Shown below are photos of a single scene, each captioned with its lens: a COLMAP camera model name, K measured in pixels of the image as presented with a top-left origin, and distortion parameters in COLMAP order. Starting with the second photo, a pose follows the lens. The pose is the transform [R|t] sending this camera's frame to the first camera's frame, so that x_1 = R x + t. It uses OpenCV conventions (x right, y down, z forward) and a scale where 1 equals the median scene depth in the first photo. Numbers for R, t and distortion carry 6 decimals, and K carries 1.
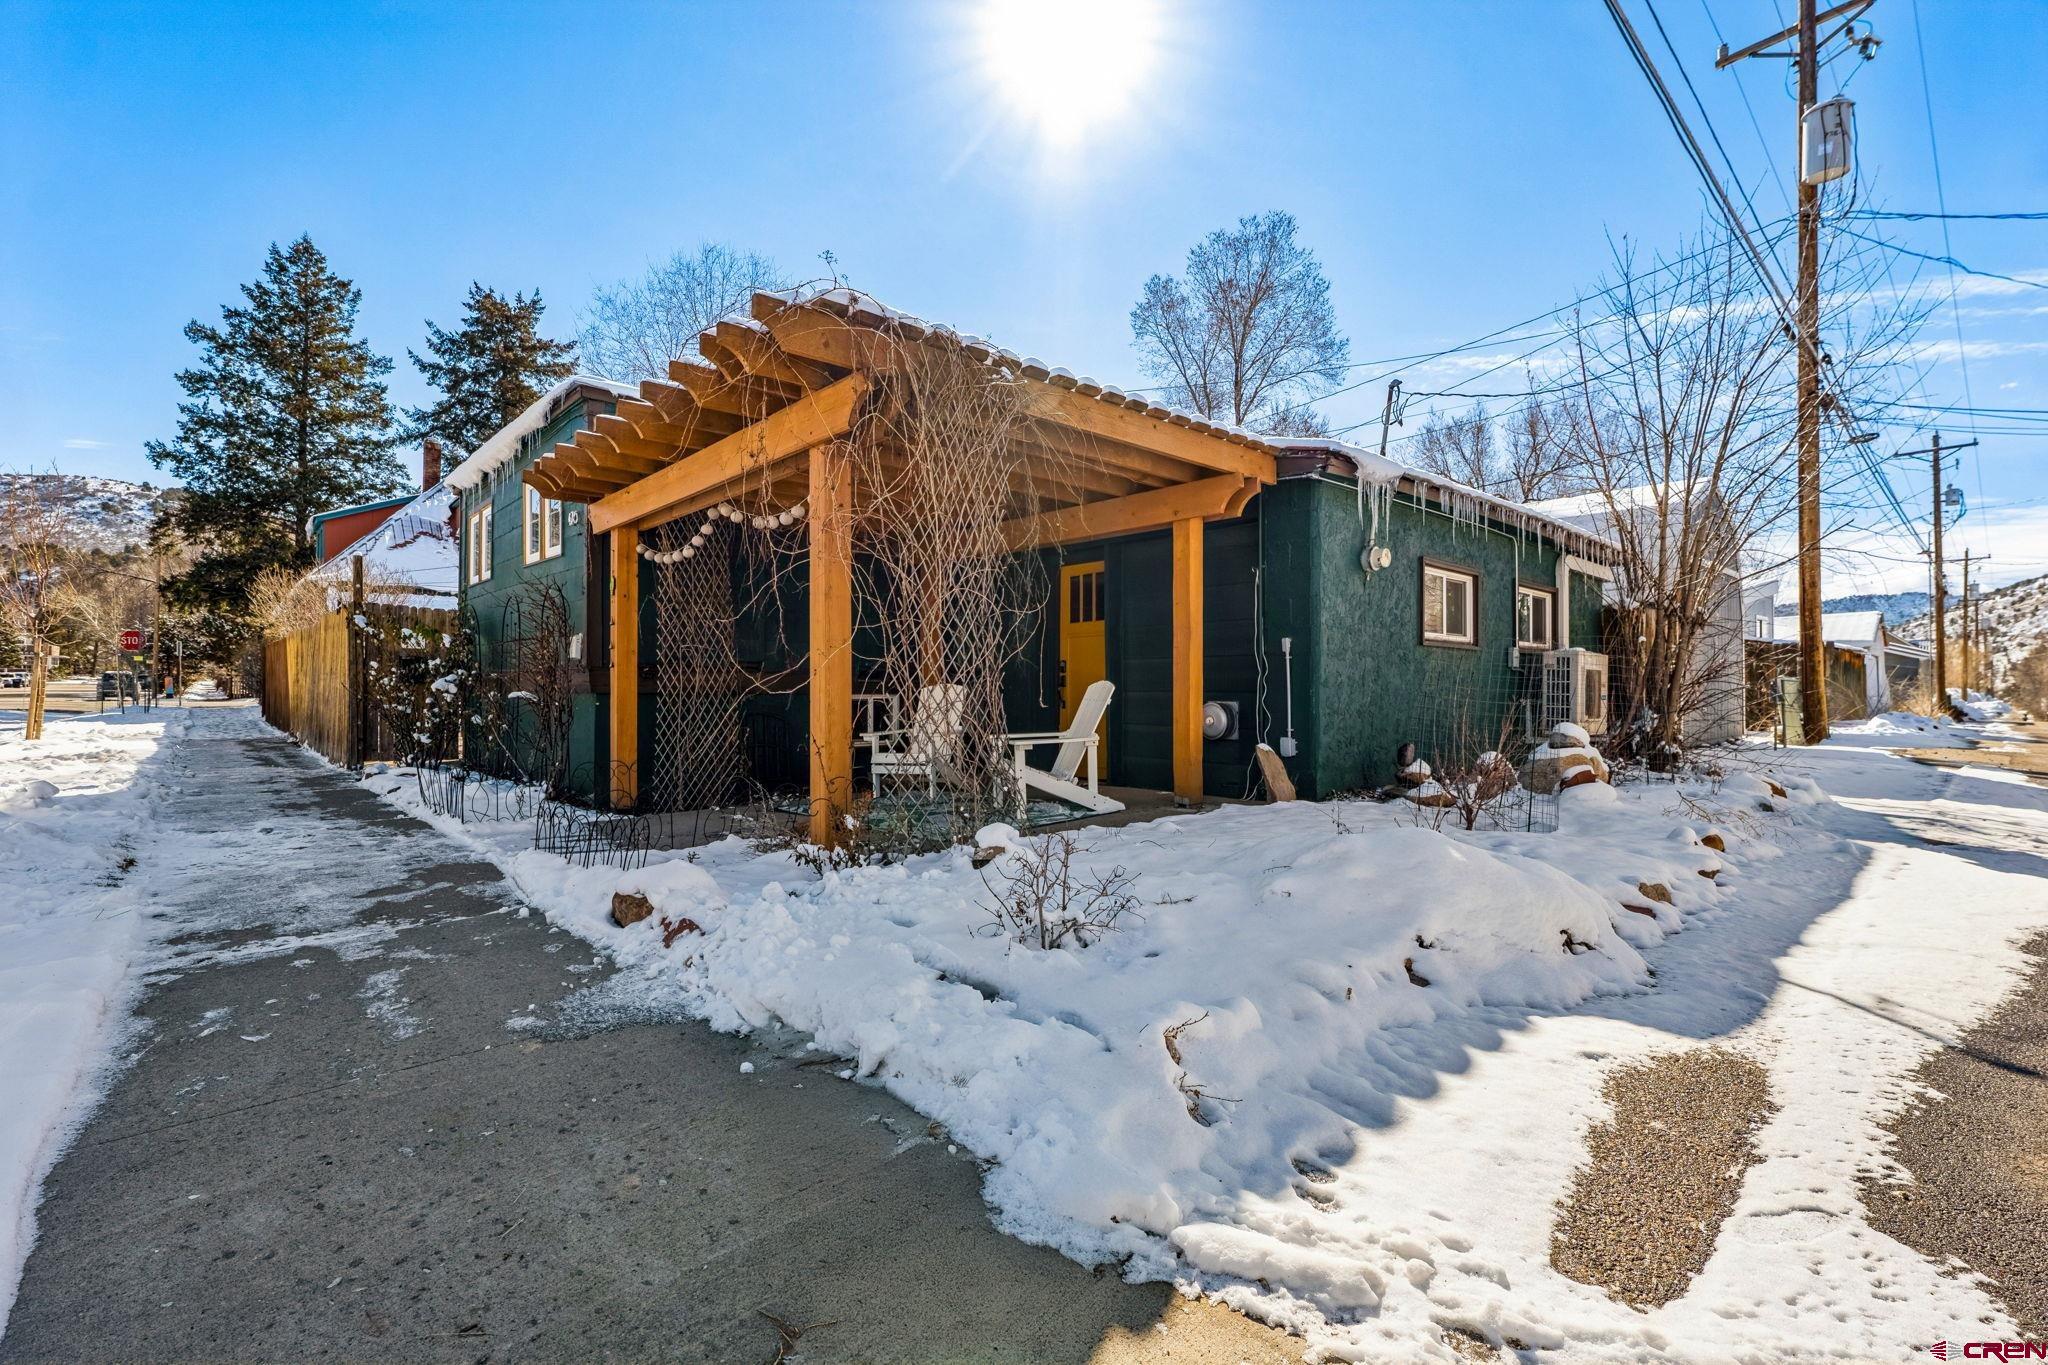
lens RADIAL K [[895.7, 0, 1023.2], [0, 895.7, 675.2], [0, 0, 1]] dist [0.002405, 0.000415]
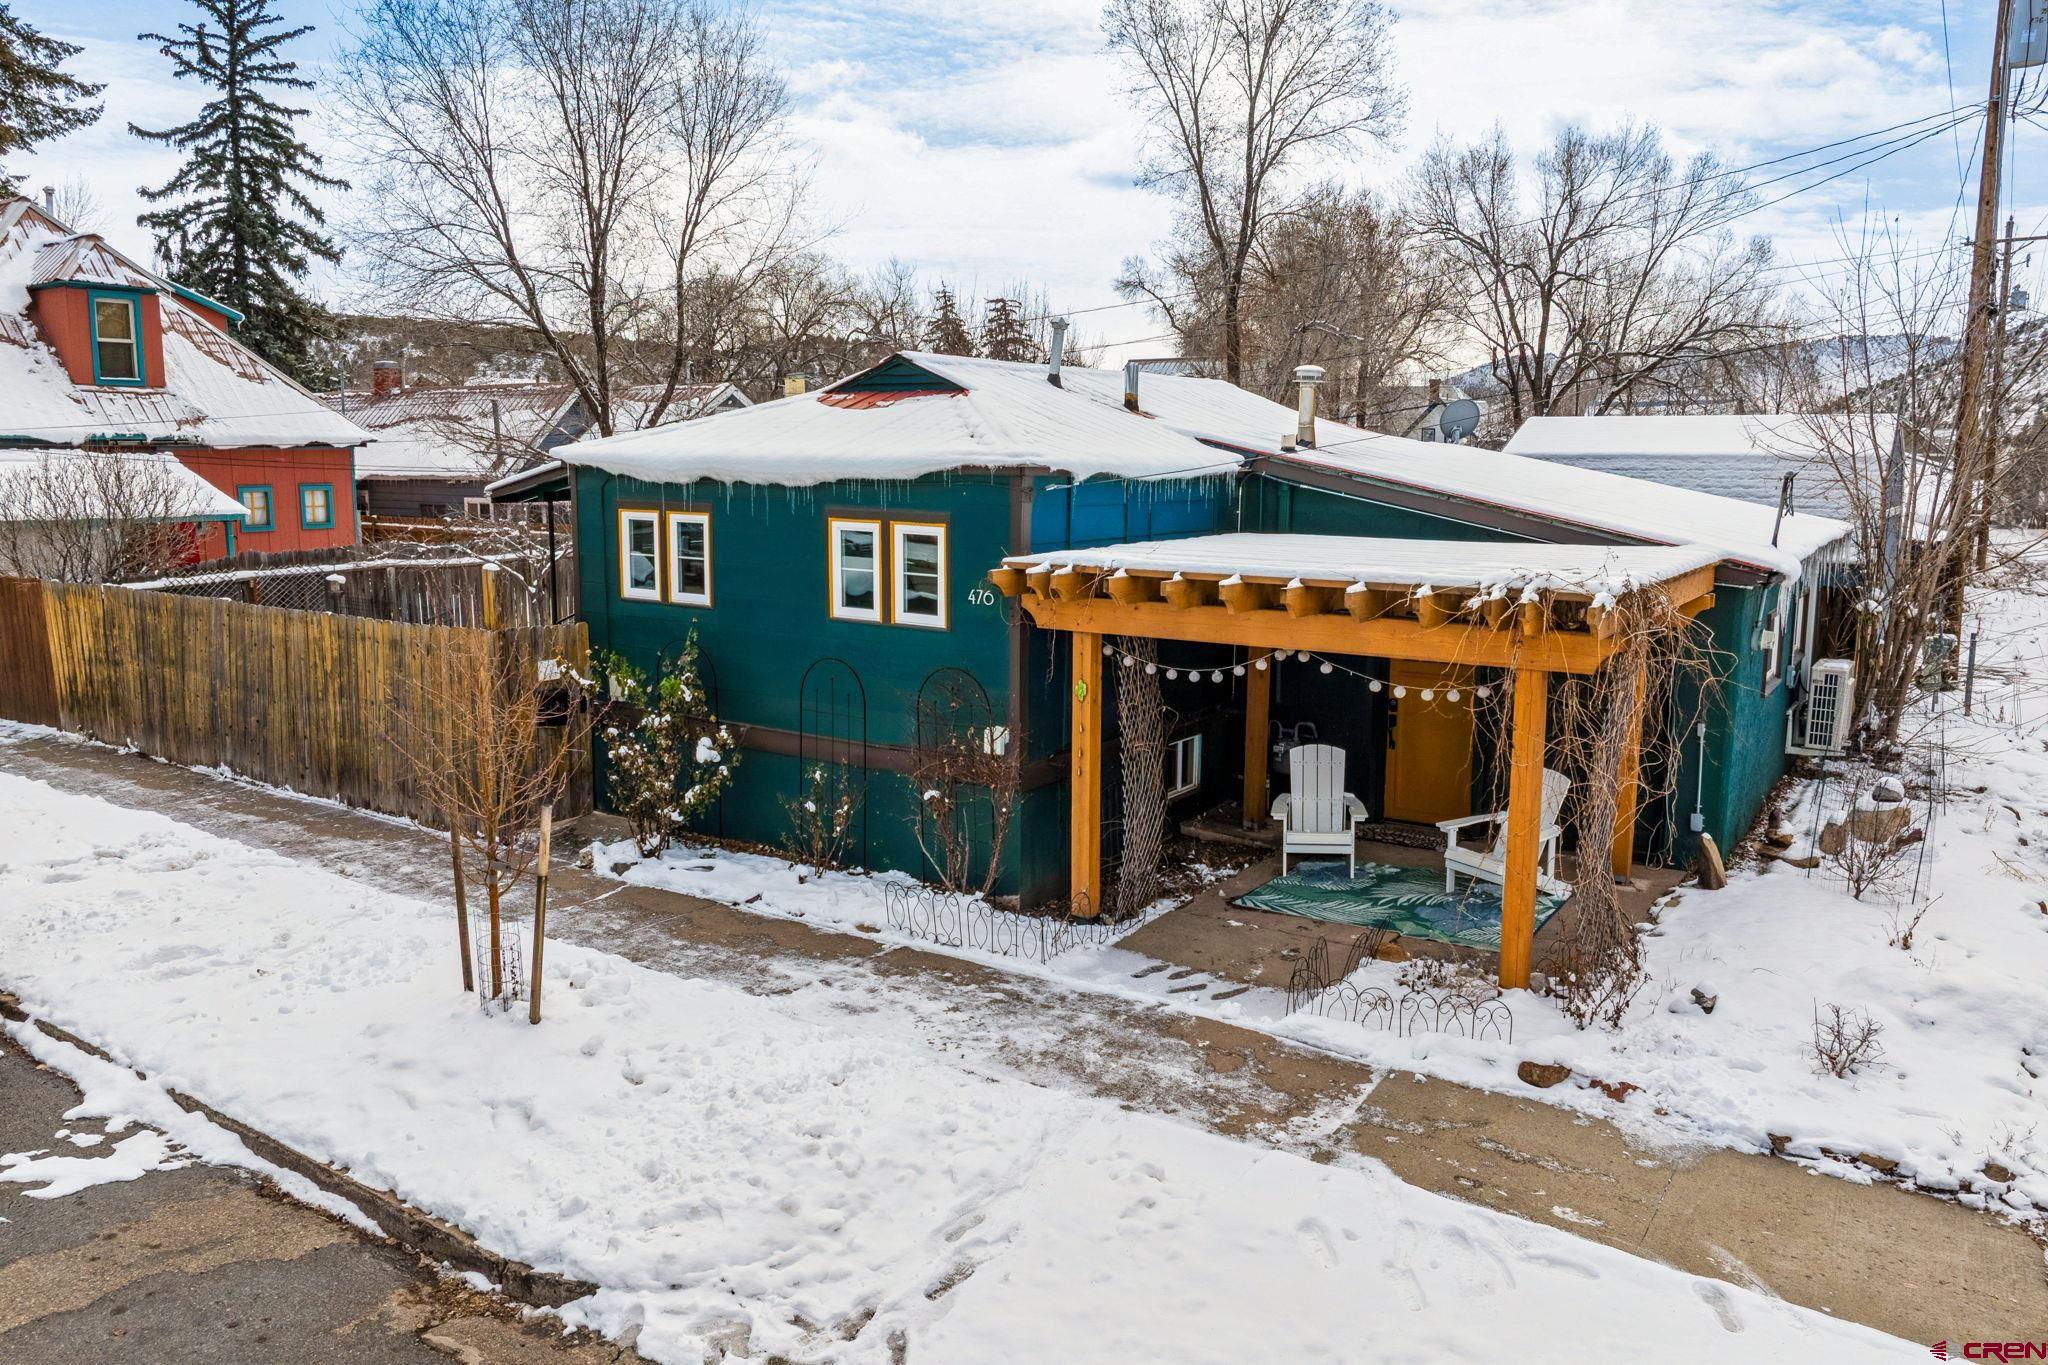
lens RADIAL K [[1437.0, 0, 1043.0], [0, 1437.0, 685.1], [0, 0, 1]] dist [-0.043753, 0.003735]
pose [[0.971477, -0.035456, 0.234466, -0.795362], [-0.004361, 0.985920, 0.167160, -0.335578], [-0.237092, -0.163415, 0.957645, -0.409918]]
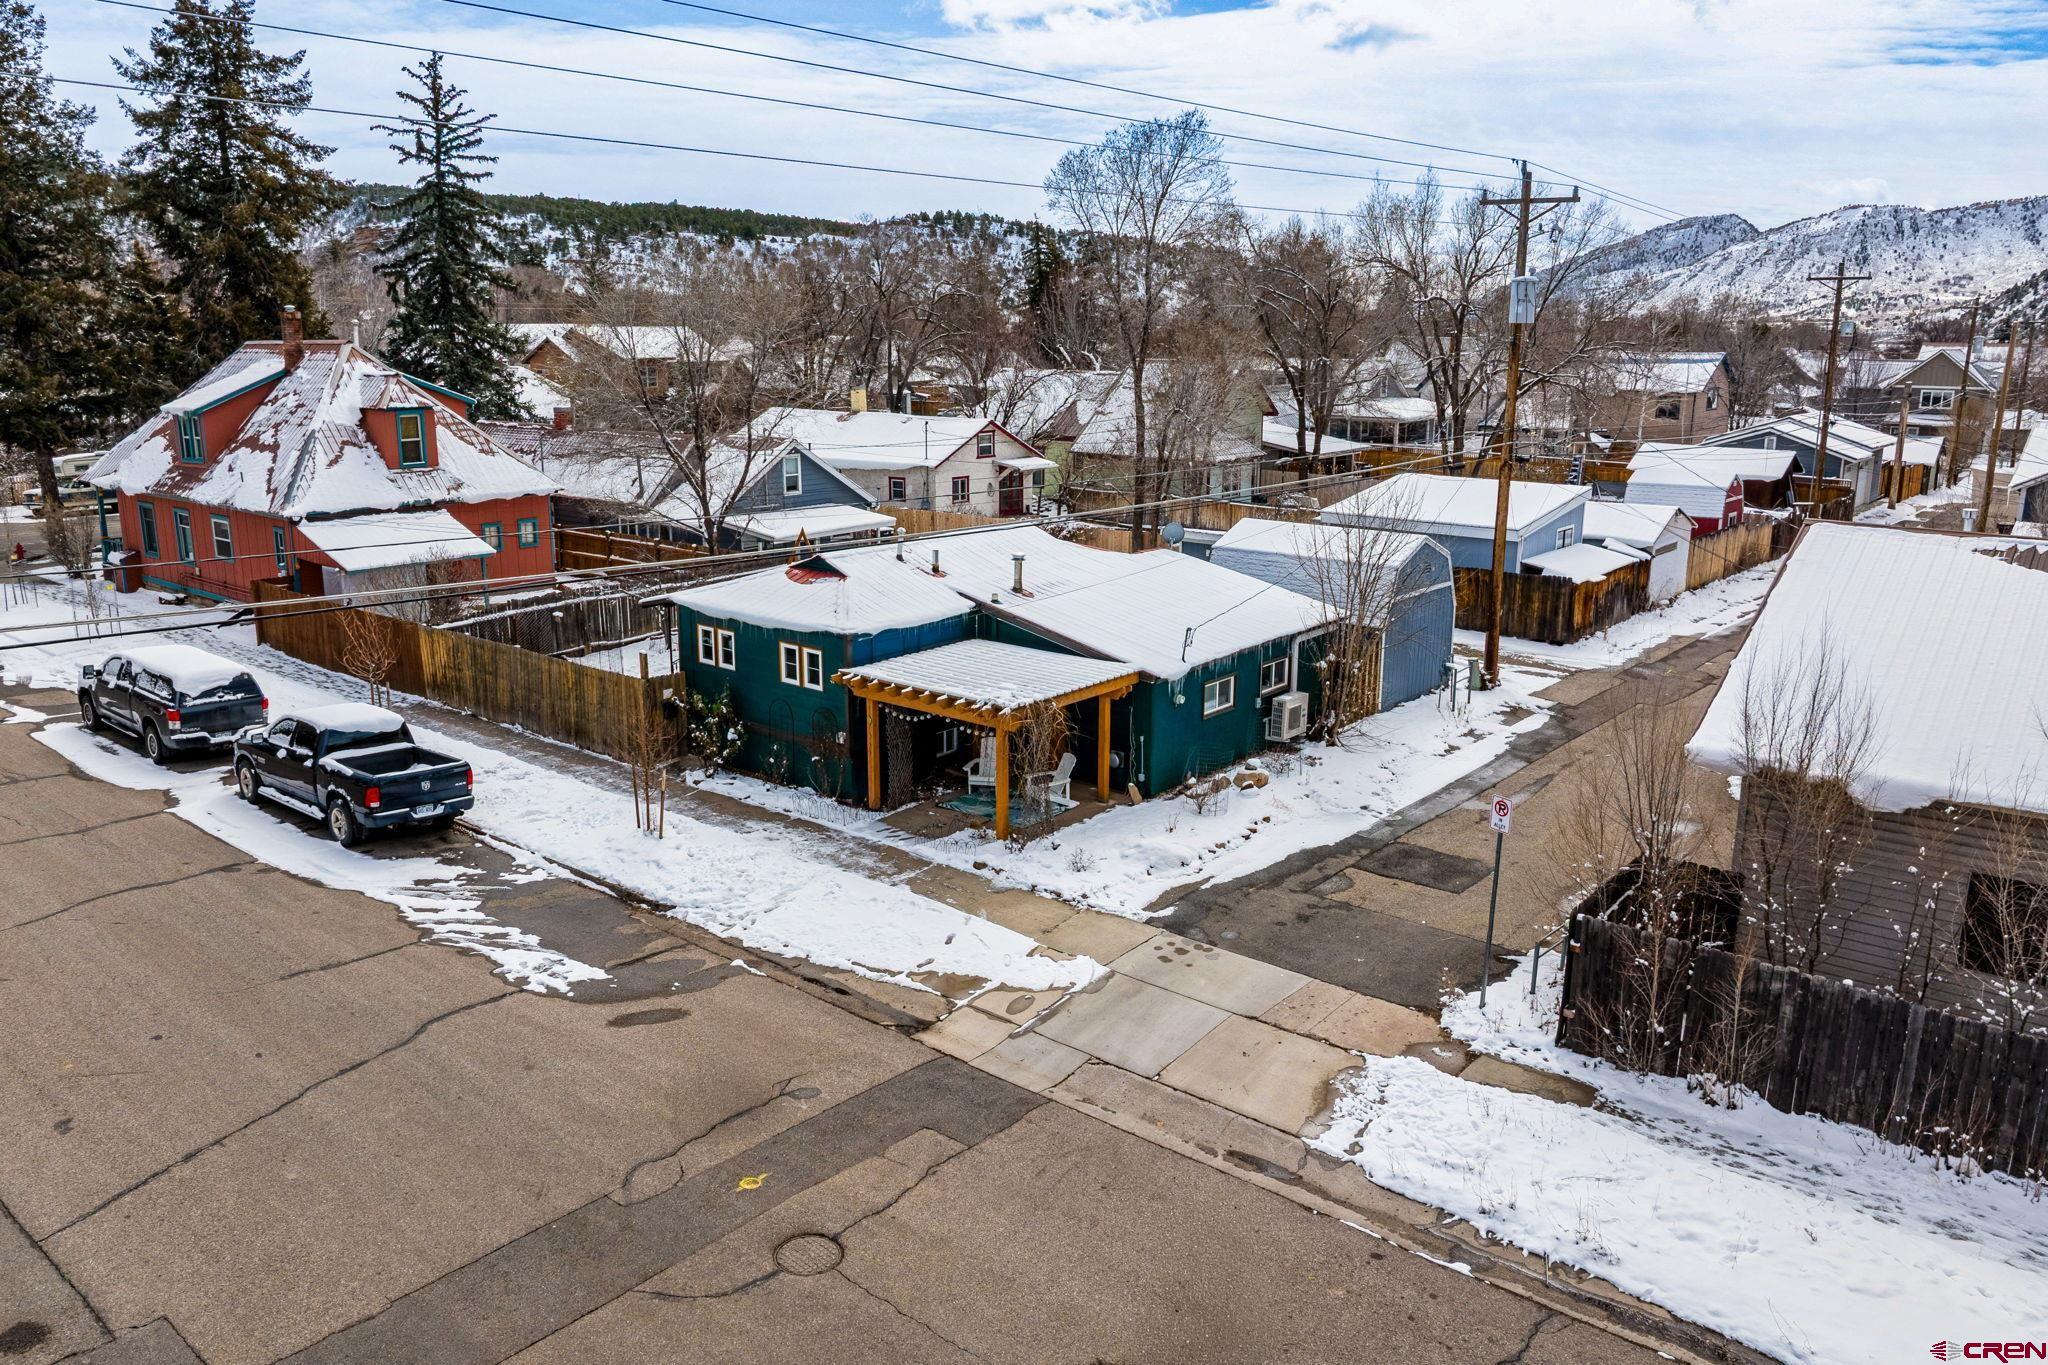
lens RADIAL K [[1437.0, 0, 1043.0], [0, 1437.0, 685.1], [0, 0, 1]] dist [-0.043753, 0.003735]
pose [[0.988696, -0.032046, 0.146469, -0.522473], [-0.005308, 0.968798, 0.247795, -1.075674], [-0.149840, -0.245772, 0.957677, -2.559298]]
